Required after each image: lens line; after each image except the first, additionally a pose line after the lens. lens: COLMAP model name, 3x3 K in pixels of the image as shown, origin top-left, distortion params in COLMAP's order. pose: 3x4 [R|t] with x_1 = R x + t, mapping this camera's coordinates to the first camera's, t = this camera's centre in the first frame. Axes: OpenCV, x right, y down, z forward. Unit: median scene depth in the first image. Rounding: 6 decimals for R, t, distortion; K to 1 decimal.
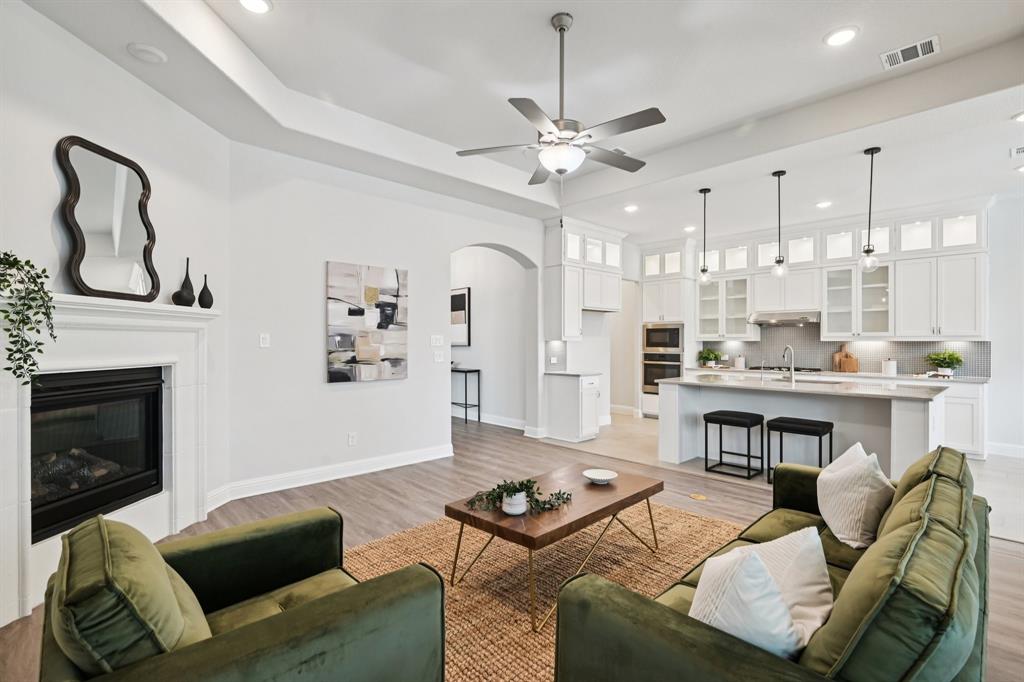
lens RADIAL K [[460.0, 0, 505.5], [0, 460.0, 345.4], [0, 0, 1]] dist [-0.005263, -0.001191]
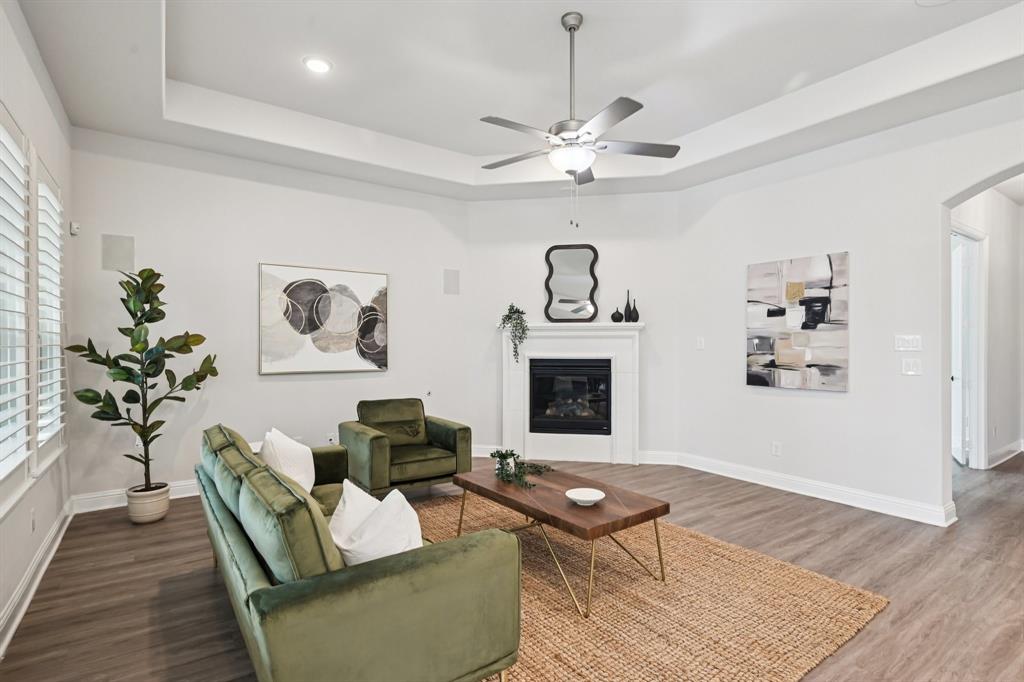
lens RADIAL K [[493.1, 0, 531.0], [0, 493.1, 349.6], [0, 0, 1]] dist [-0.000443, 0.000120]
pose [[-0.090830, 0.009558, -0.995821, 0.664697], [-0.008802, 0.999907, 0.010400, -0.003276], [0.995828, 0.009710, -0.090737, 0.558485]]
